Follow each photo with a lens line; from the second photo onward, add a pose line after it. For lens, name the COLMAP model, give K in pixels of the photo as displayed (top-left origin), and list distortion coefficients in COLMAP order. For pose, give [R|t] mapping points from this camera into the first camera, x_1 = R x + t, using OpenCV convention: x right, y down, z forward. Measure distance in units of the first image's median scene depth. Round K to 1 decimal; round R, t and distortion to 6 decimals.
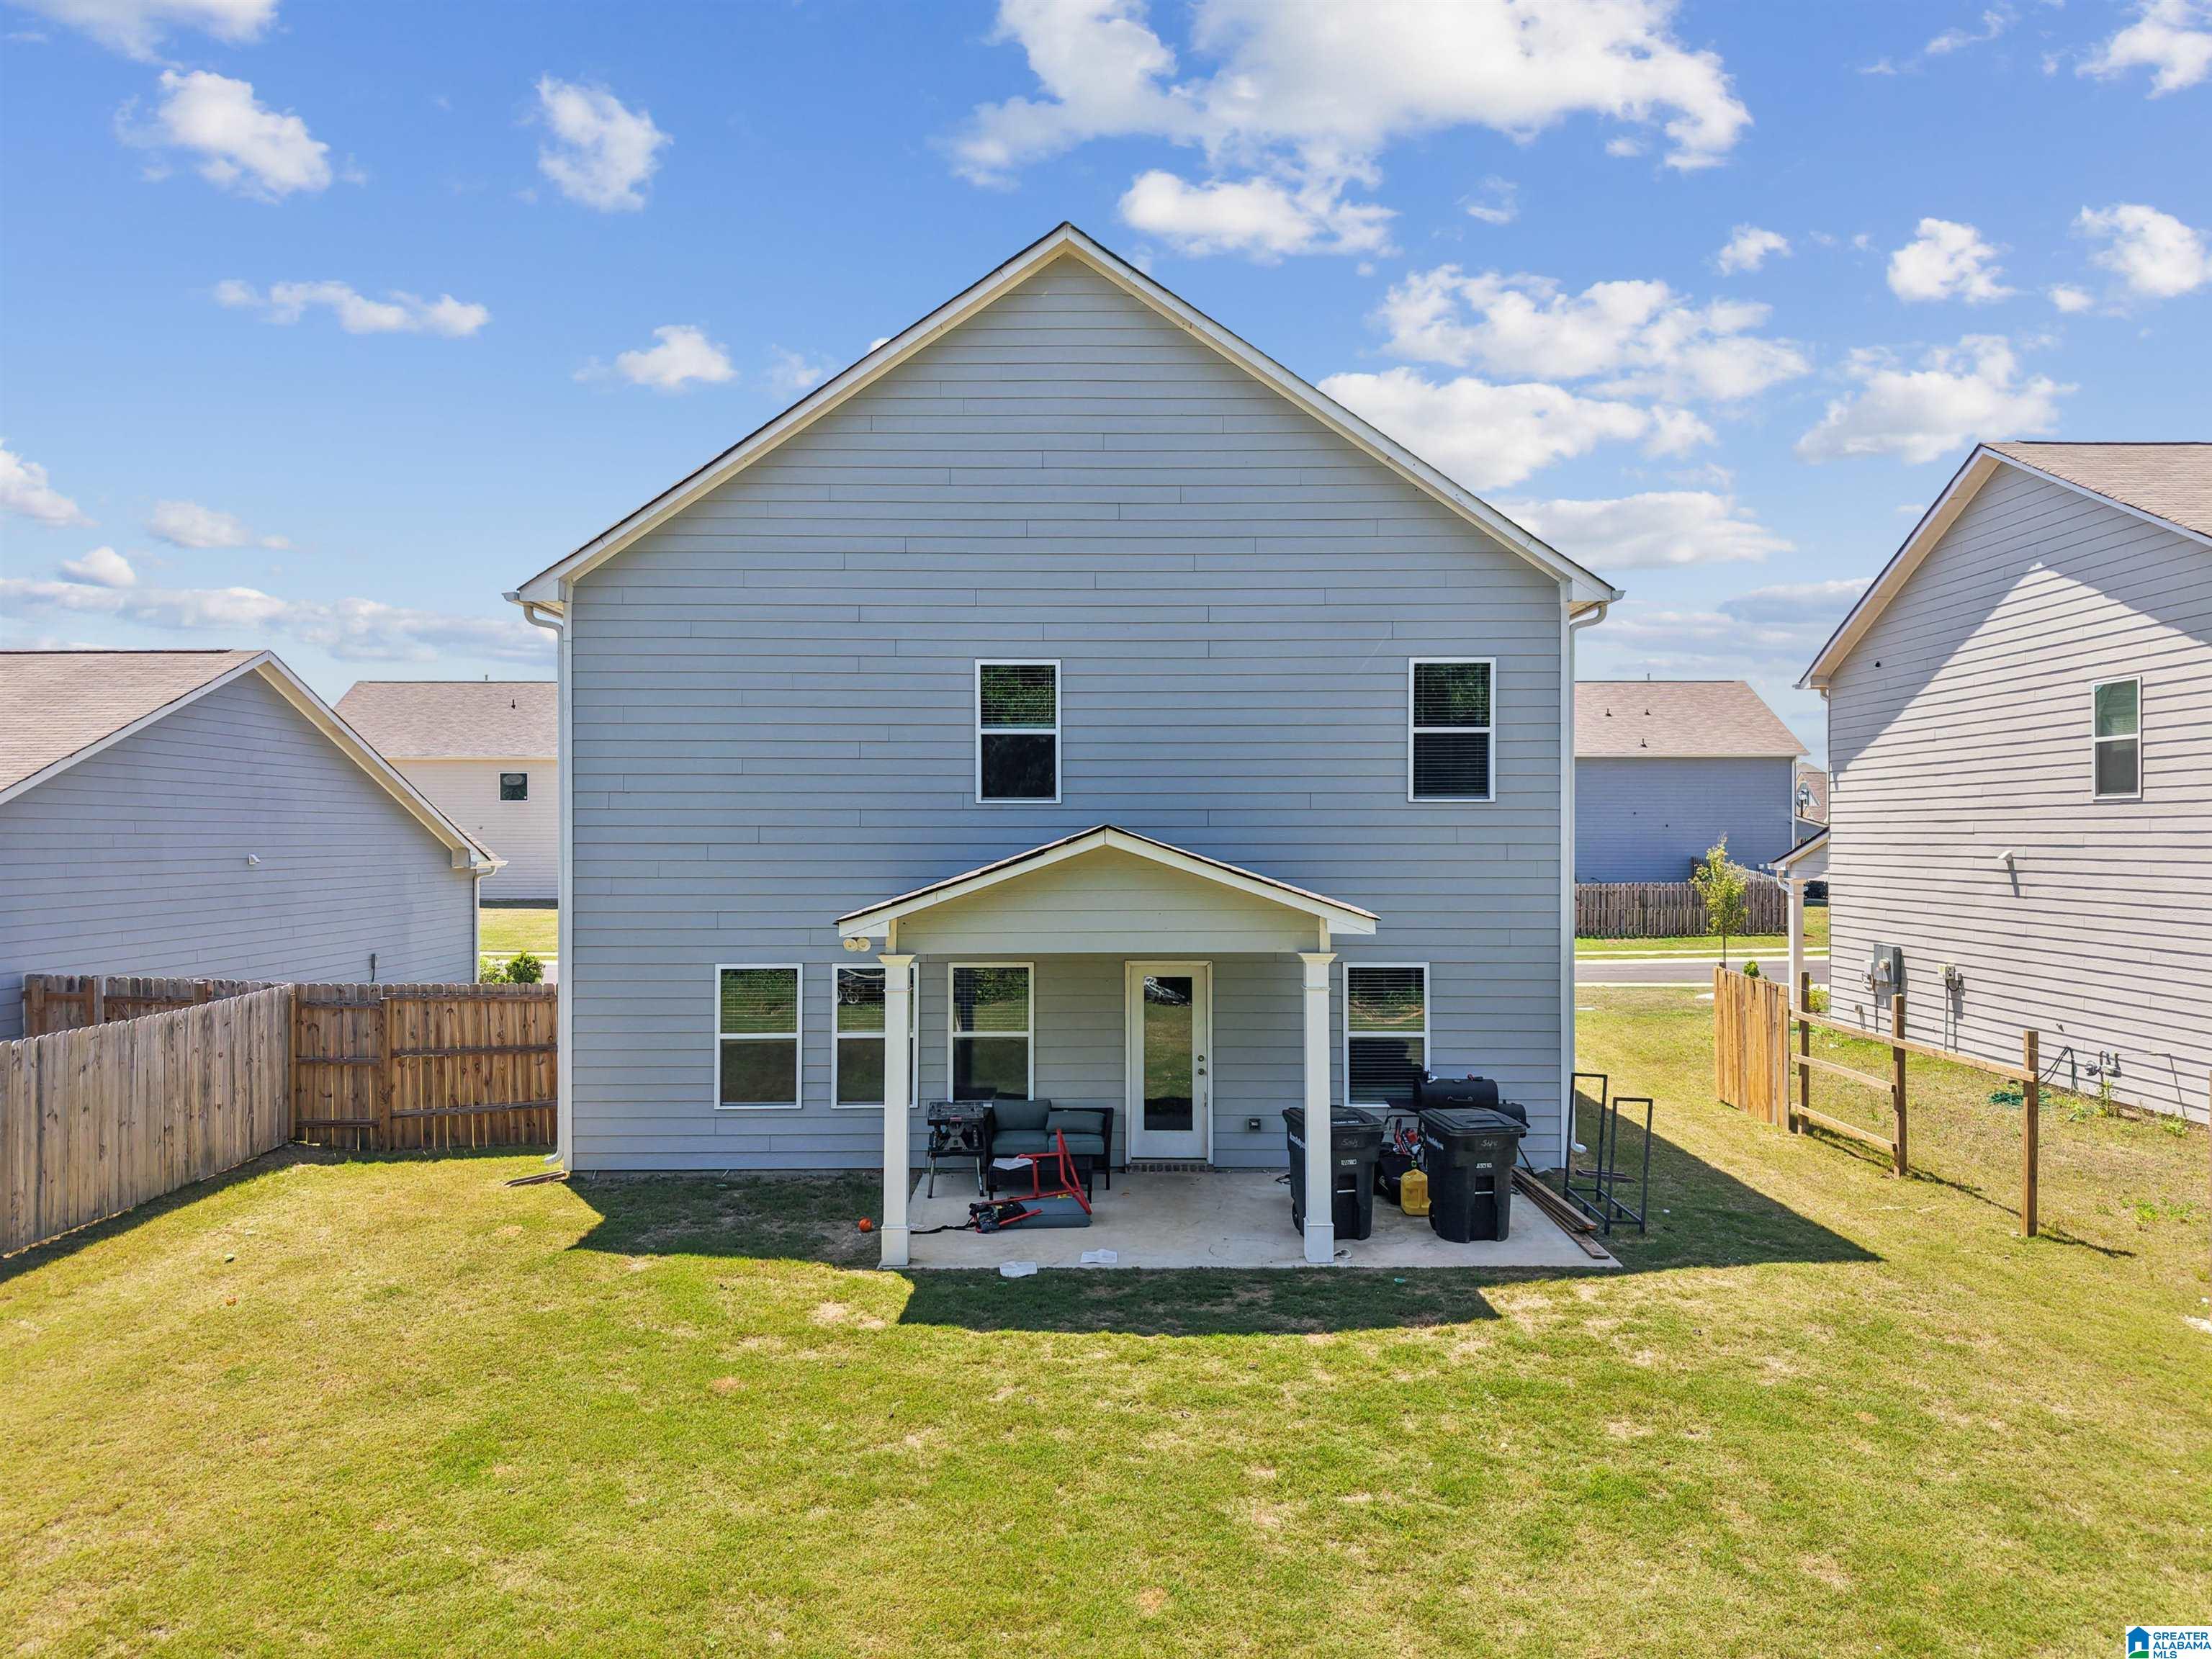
lens RADIAL K [[1507.7, 0, 1103.9], [0, 1507.7, 841.5], [0, 0, 1]] dist [0.001040, -0.001420]
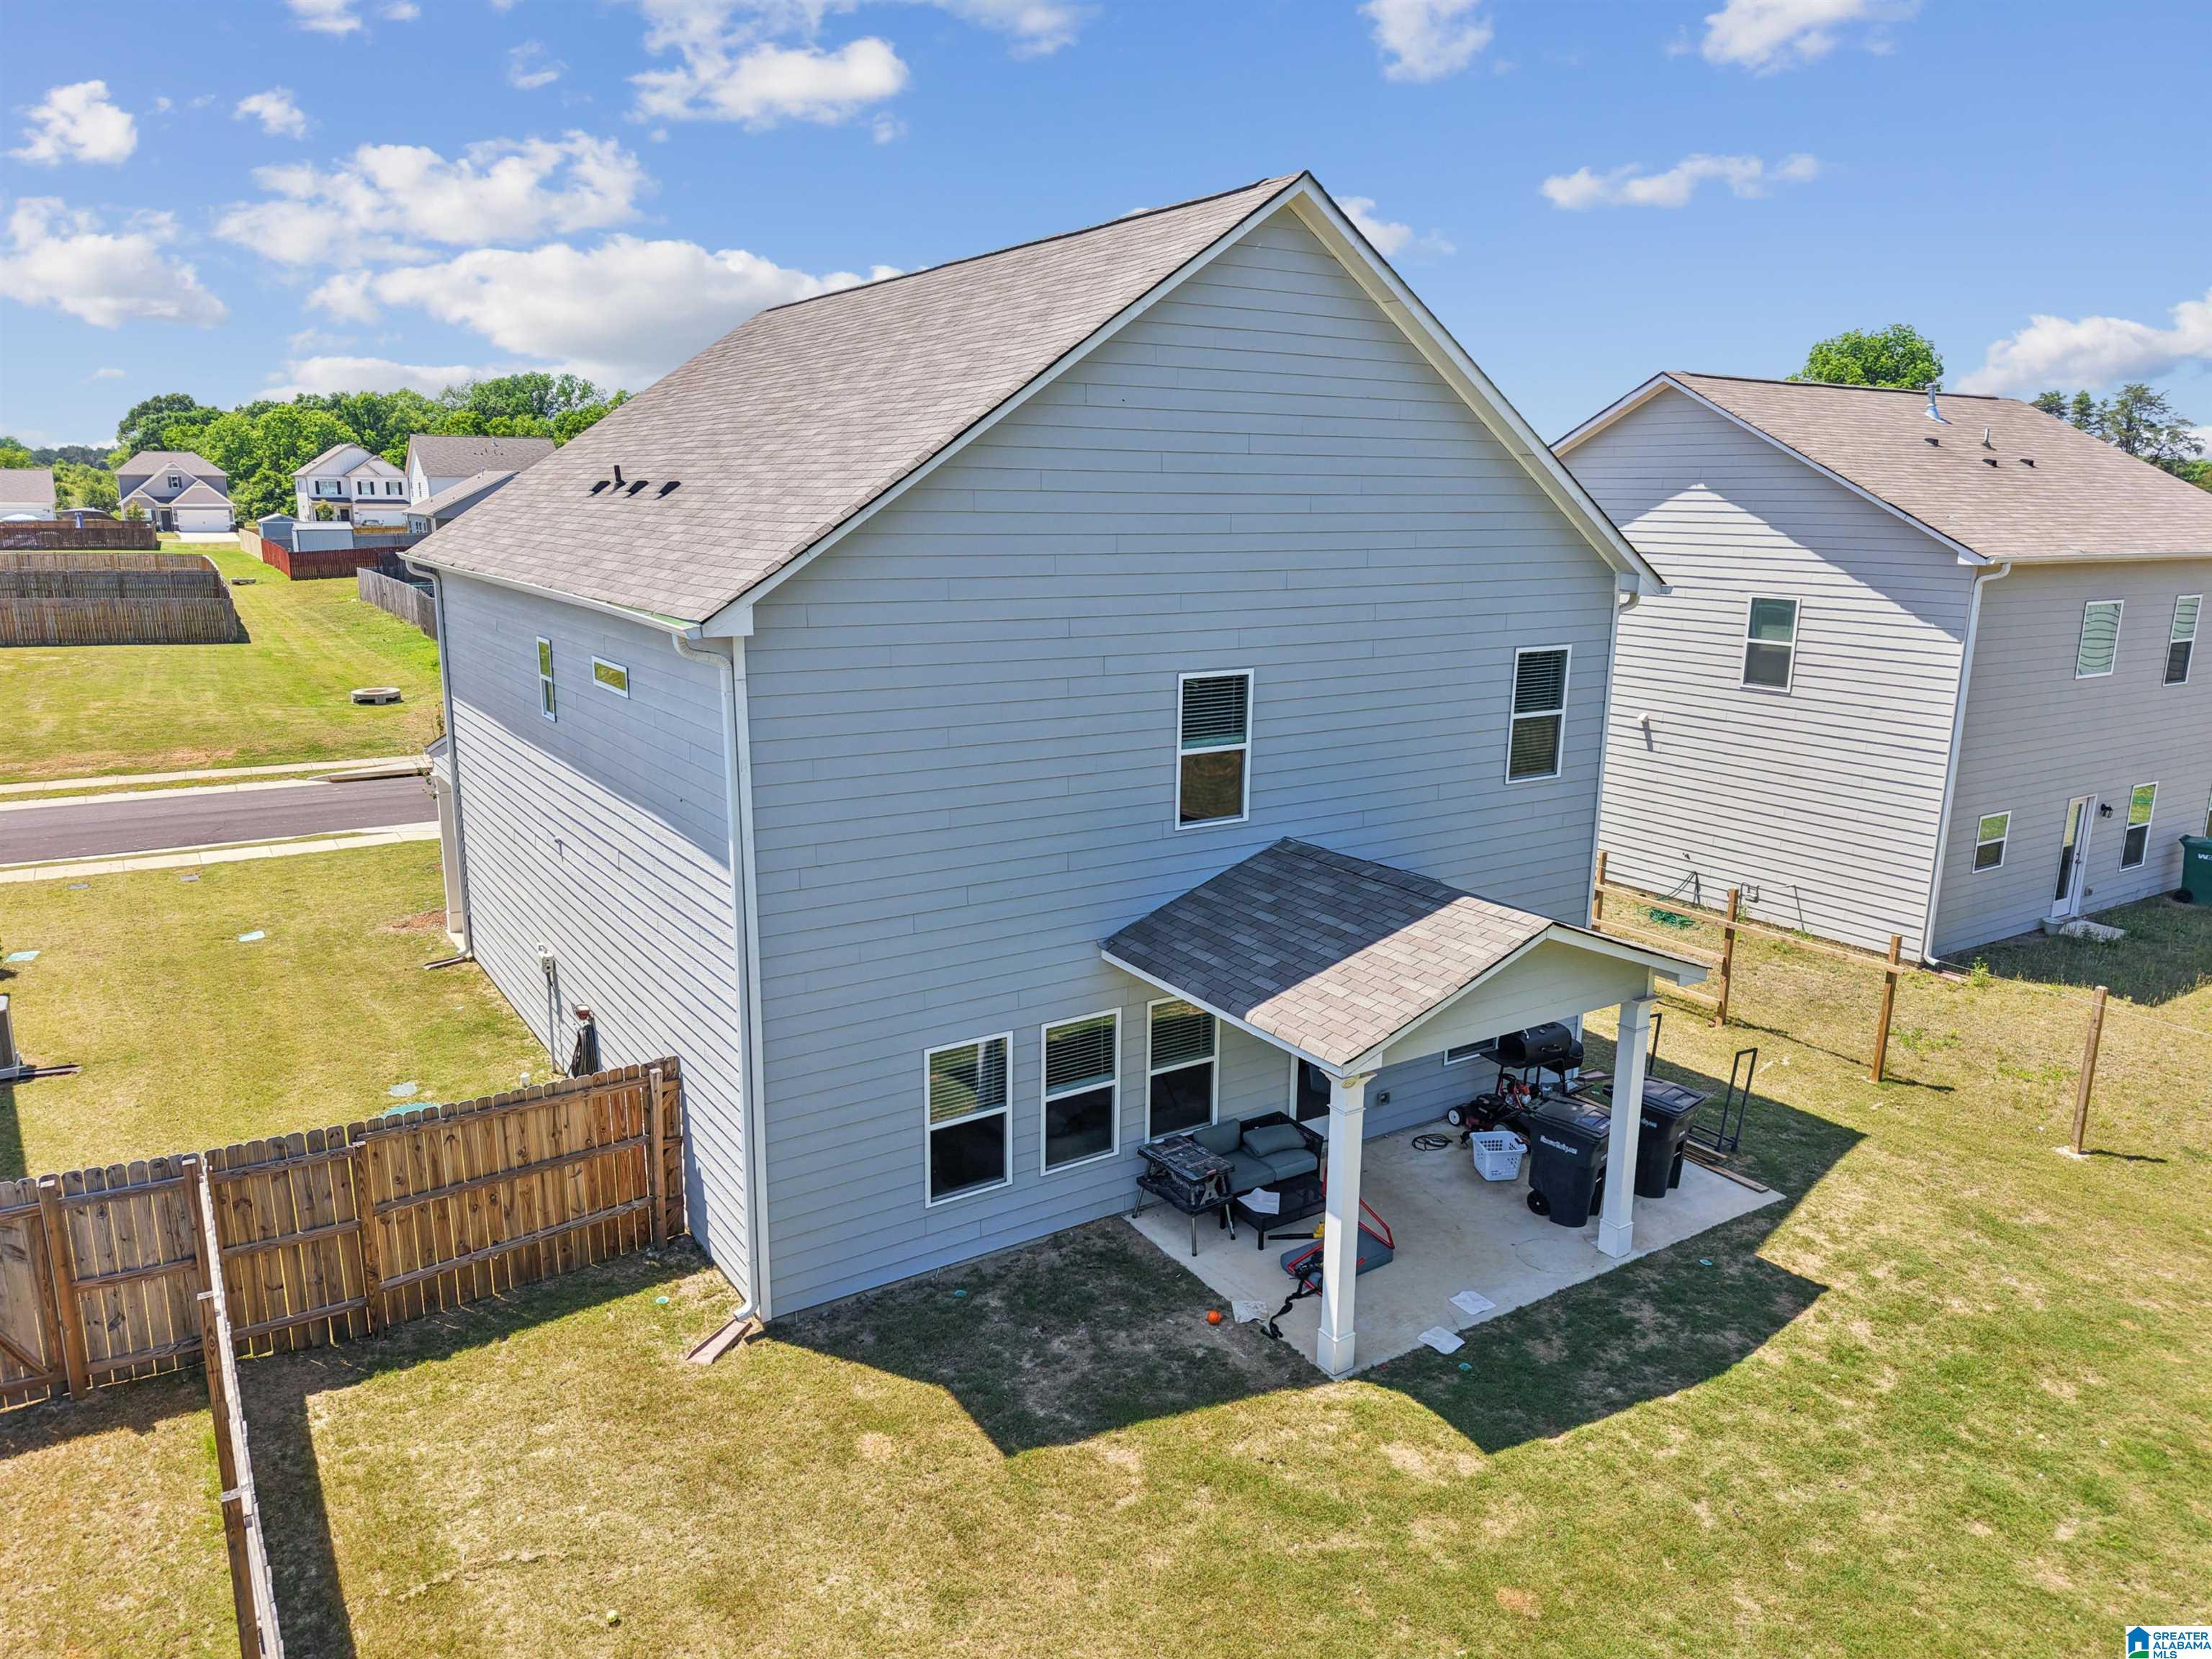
lens RADIAL K [[1521.9, 0, 1106.0], [0, 1521.9, 829.5], [0, 0, 1]] dist [0.008534, -0.002508]
pose [[0.836667, -0.109243, 0.536706, -0.614630], [-0.010733, 0.976449, 0.215481, -0.223904], [-0.547606, -0.186047, 0.815791, 0.269372]]
